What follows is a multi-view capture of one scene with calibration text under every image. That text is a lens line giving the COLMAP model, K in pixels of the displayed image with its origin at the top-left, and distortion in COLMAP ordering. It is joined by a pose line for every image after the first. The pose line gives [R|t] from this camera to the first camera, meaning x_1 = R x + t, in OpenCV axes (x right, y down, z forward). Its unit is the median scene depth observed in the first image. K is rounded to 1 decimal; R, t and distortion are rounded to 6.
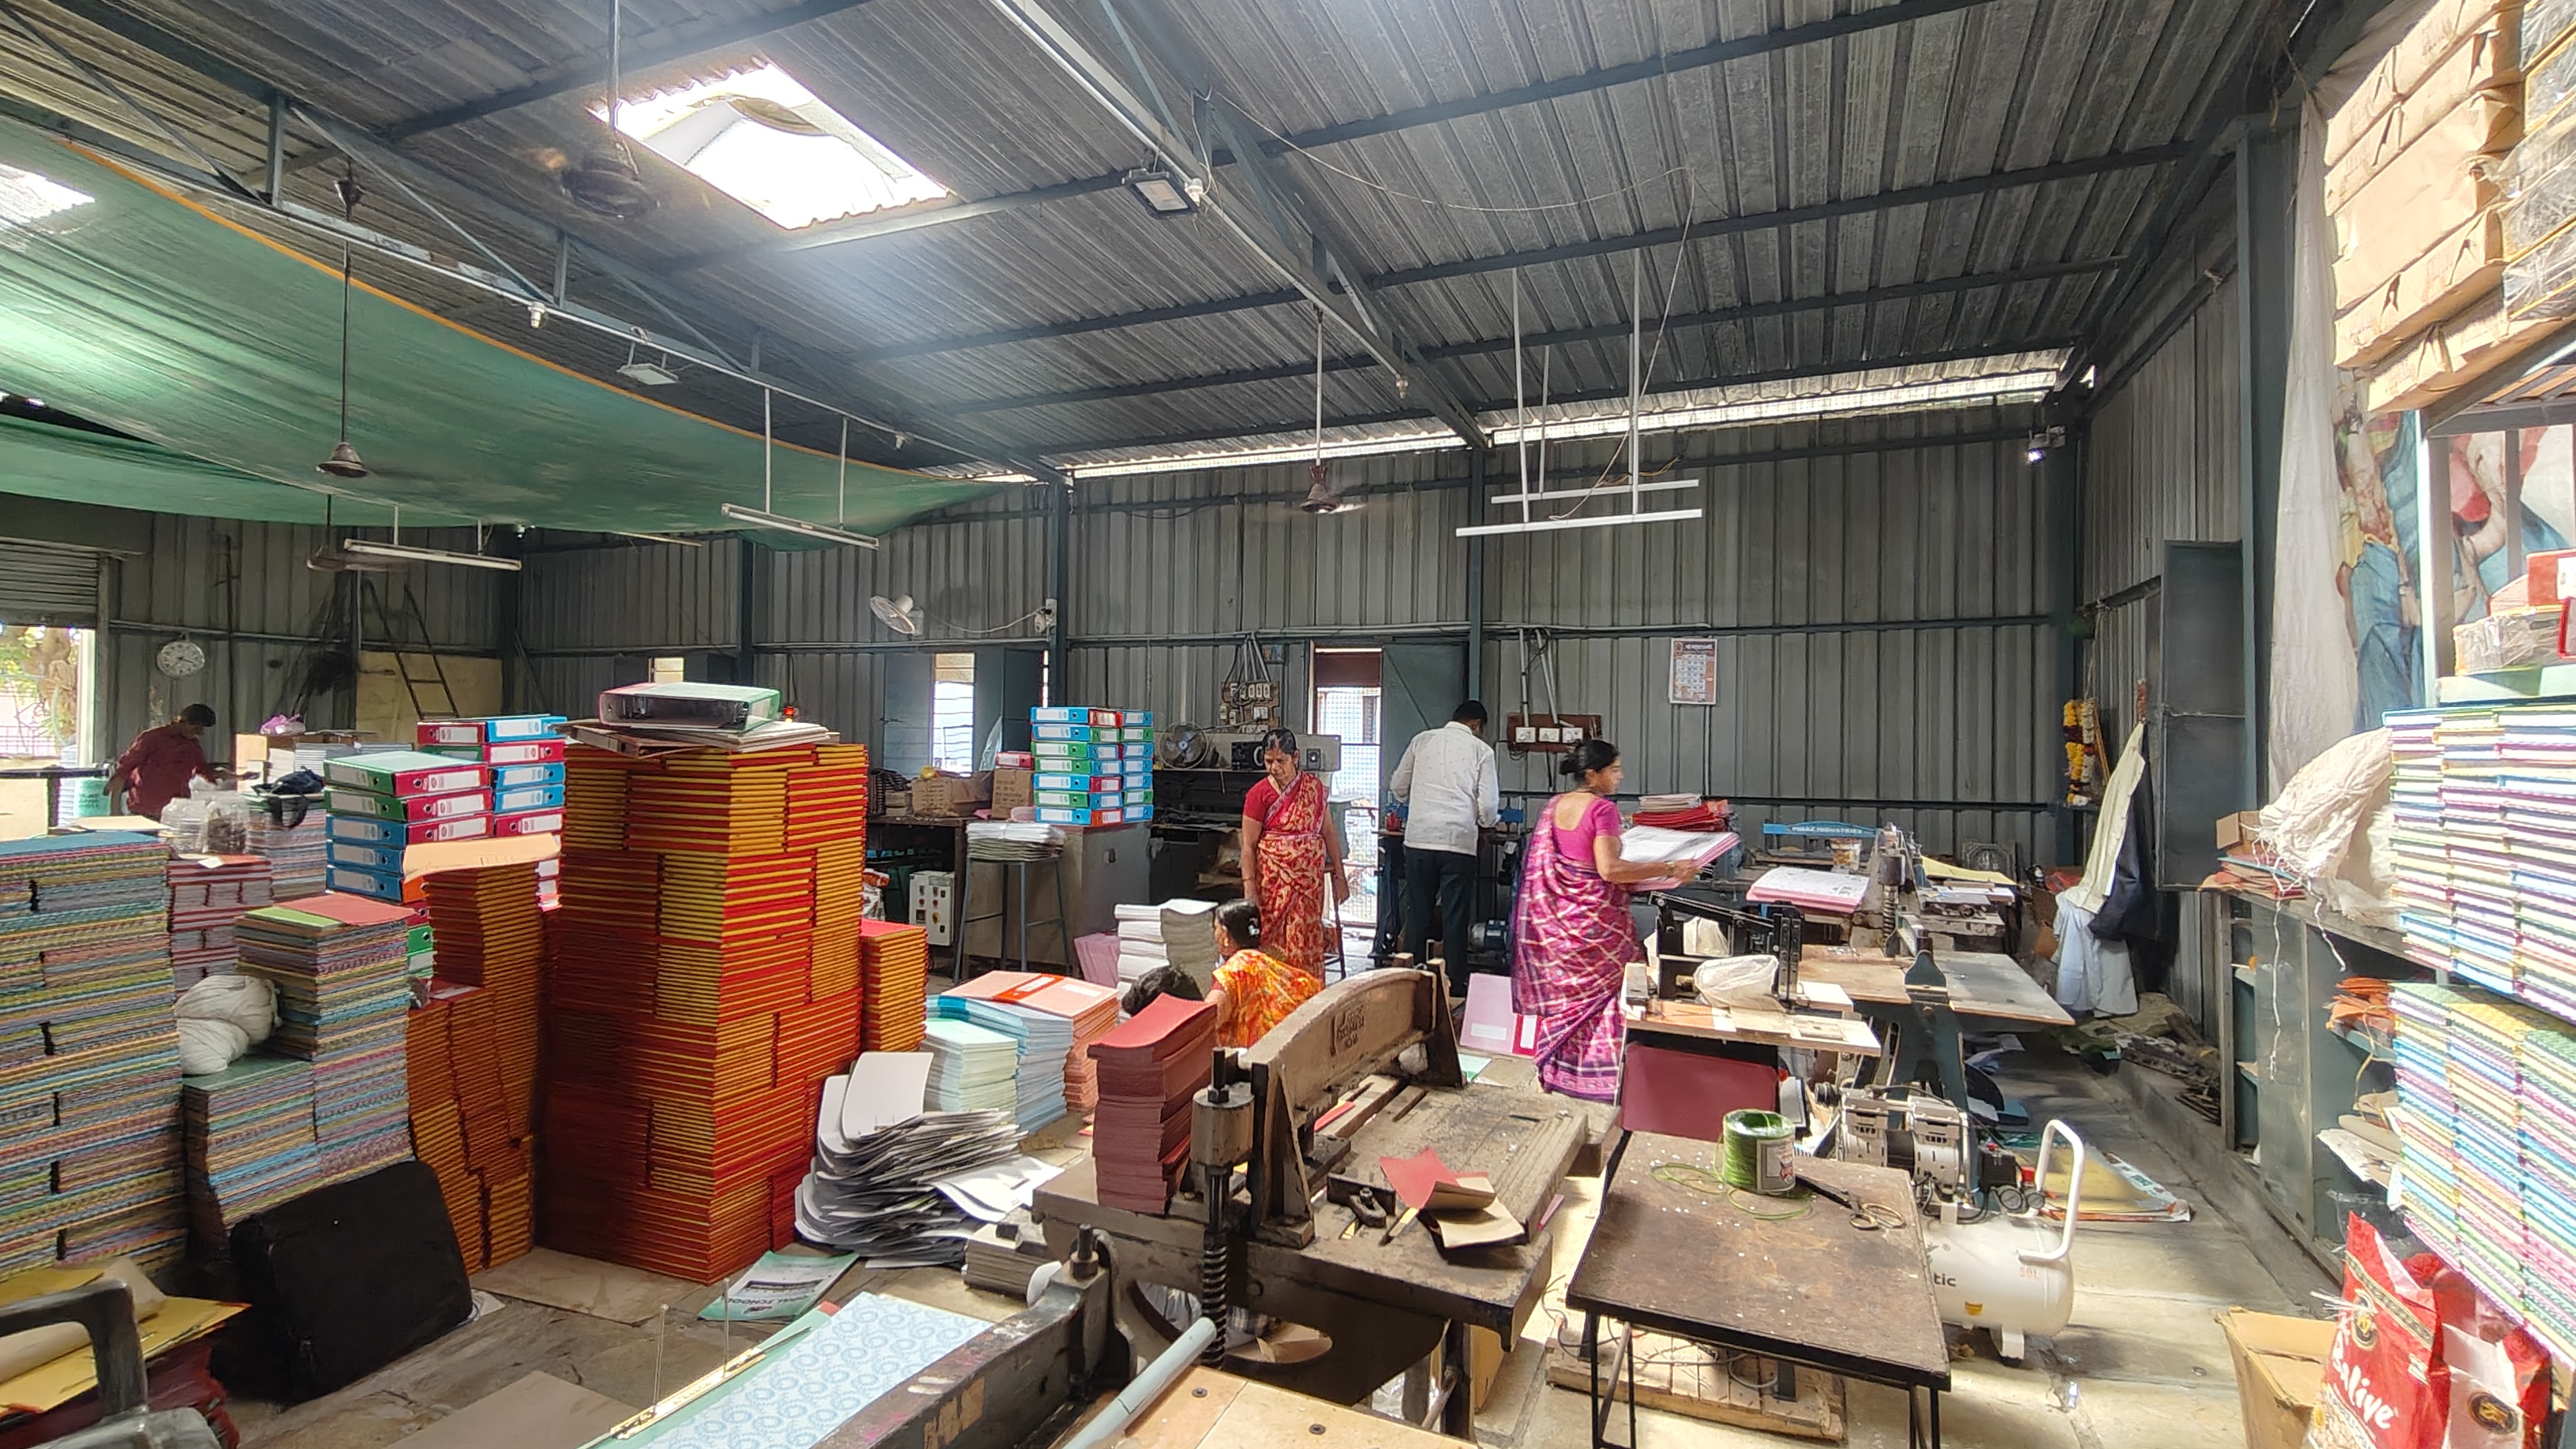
lens RADIAL K [[1194.0, 0, 1275.7], [0, 1194.0, 712.9], [0, 0, 1]] dist [0.006025, -0.003176]
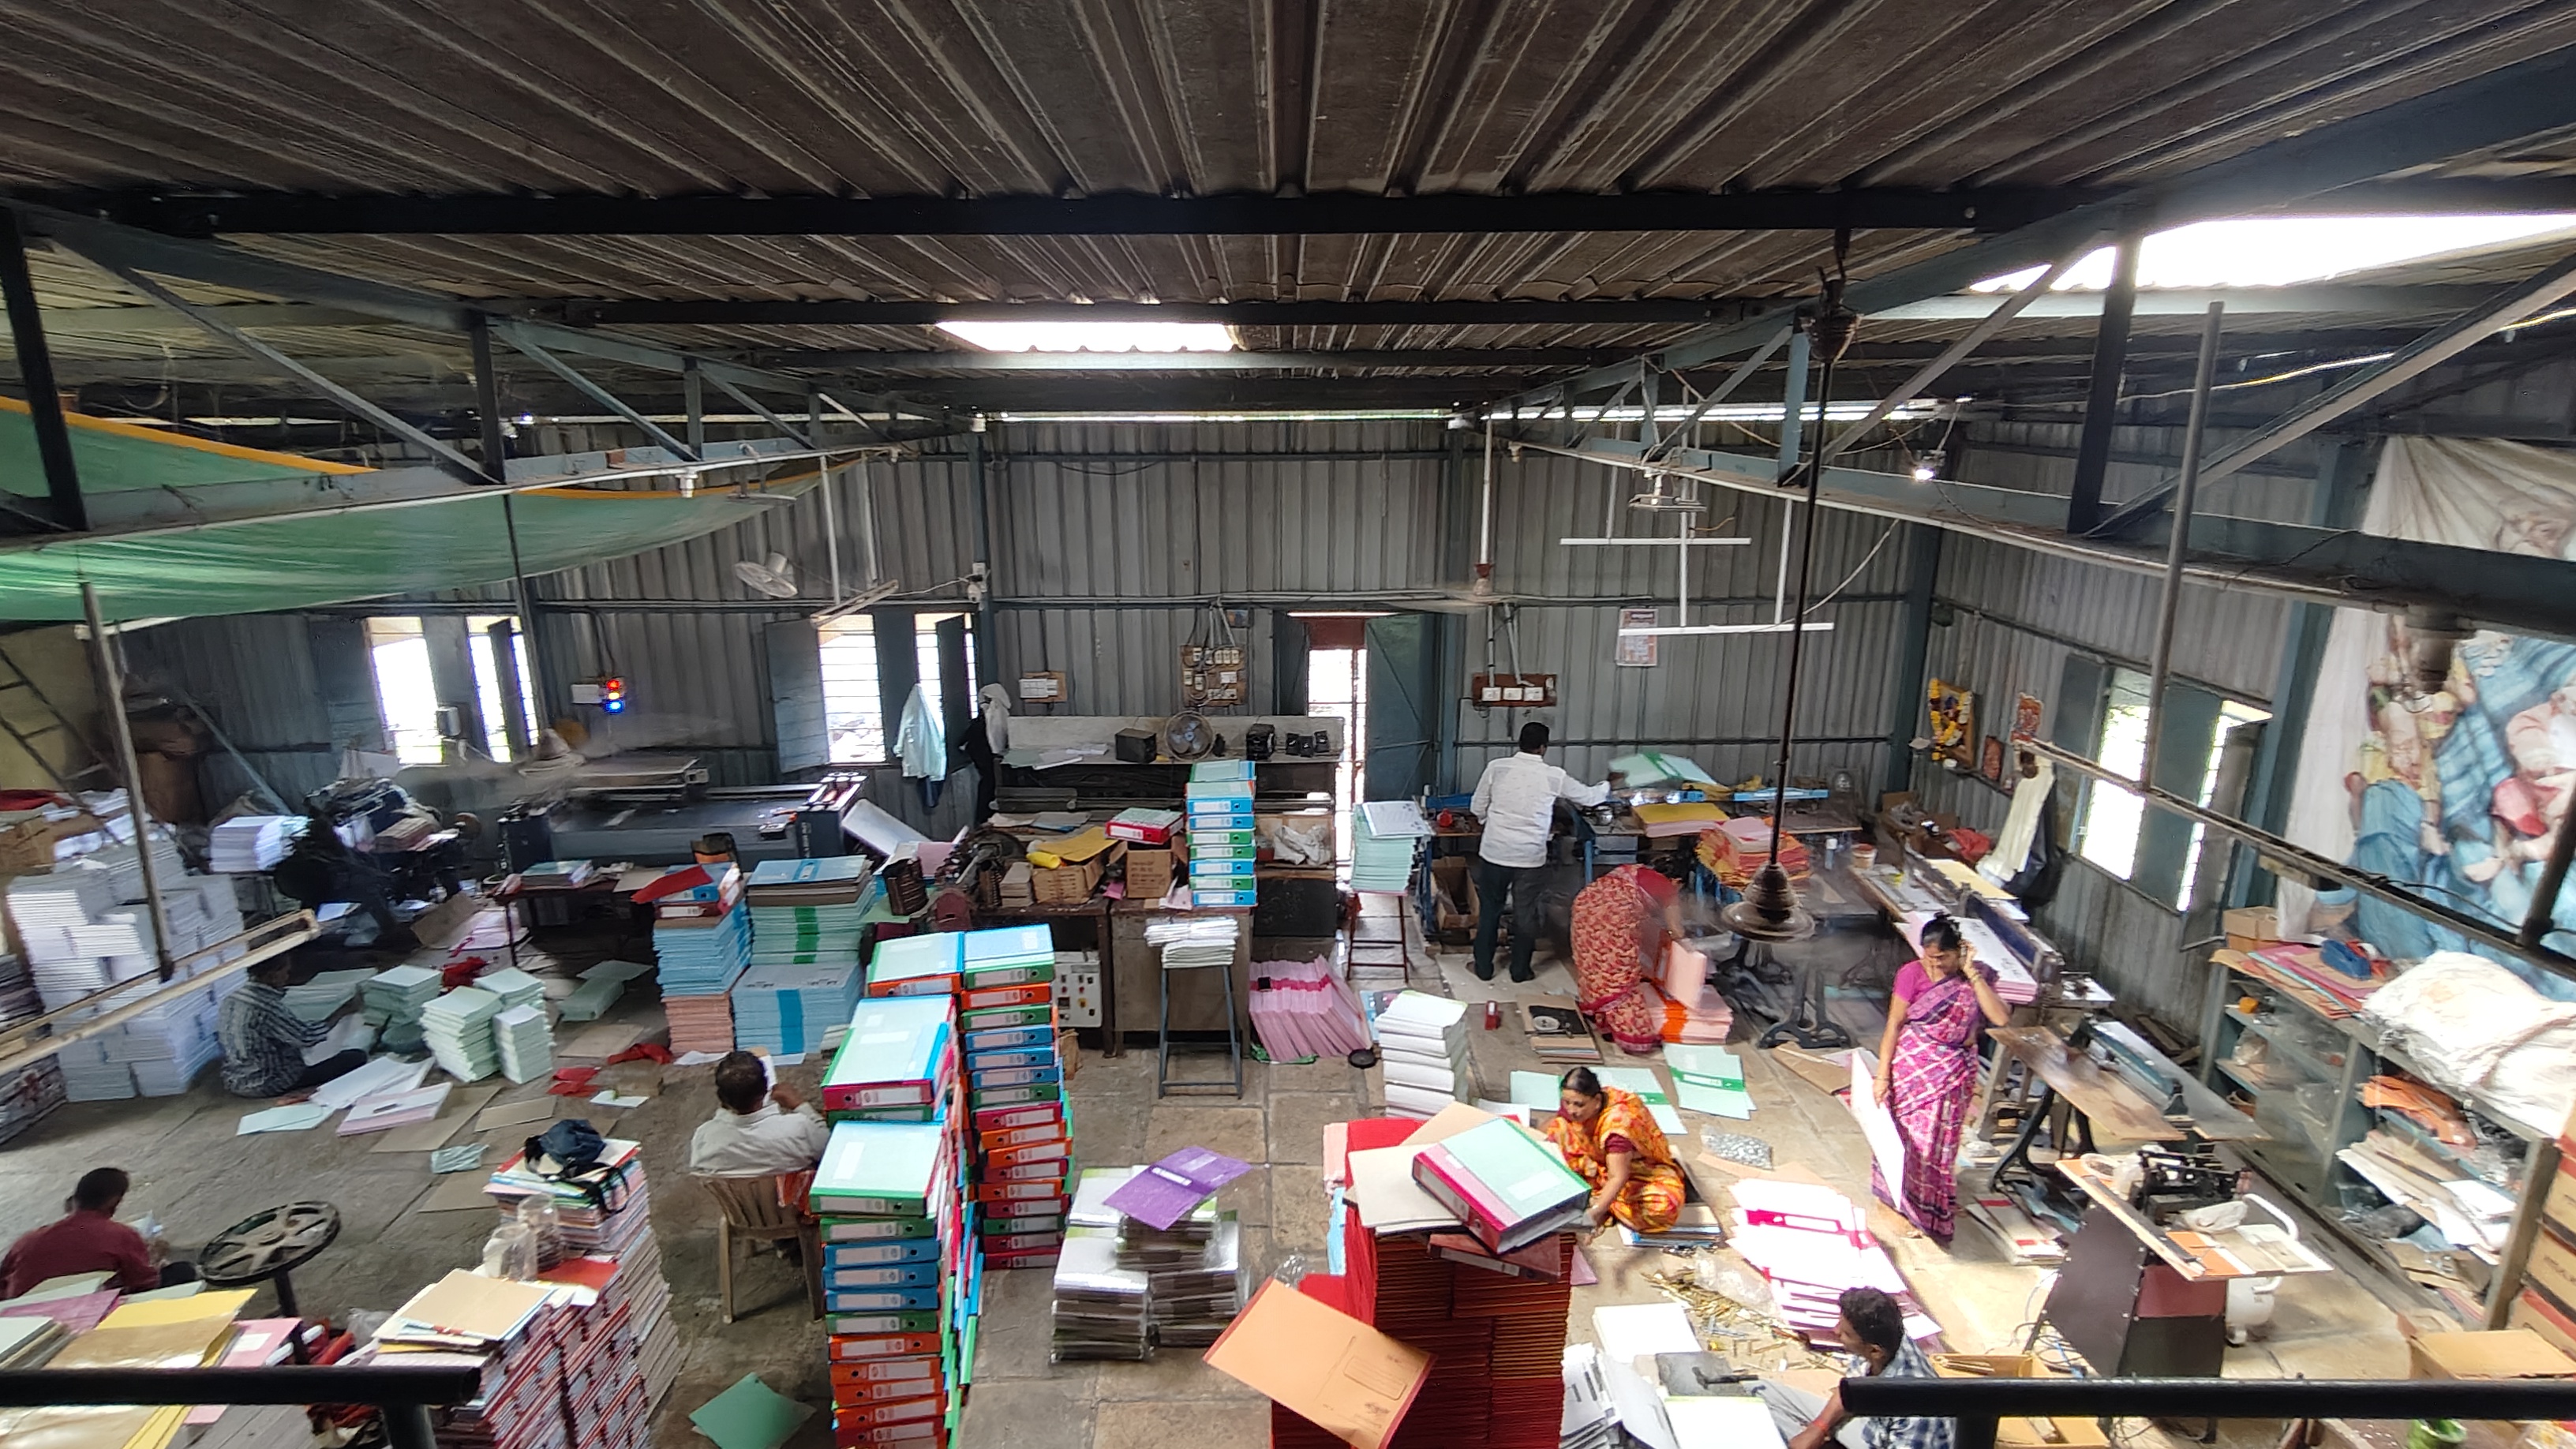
lens RADIAL K [[1194.0, 0, 1286.6], [0, 1194.0, 727.4], [0, 0, 1]] dist [0.006025, -0.003176]
pose [[0.916906, -0.121995, 0.380001, -0.536348], [0.011722, 0.959958, 0.279899, -0.363792], [-0.398931, -0.252187, 0.881621, 0.126783]]
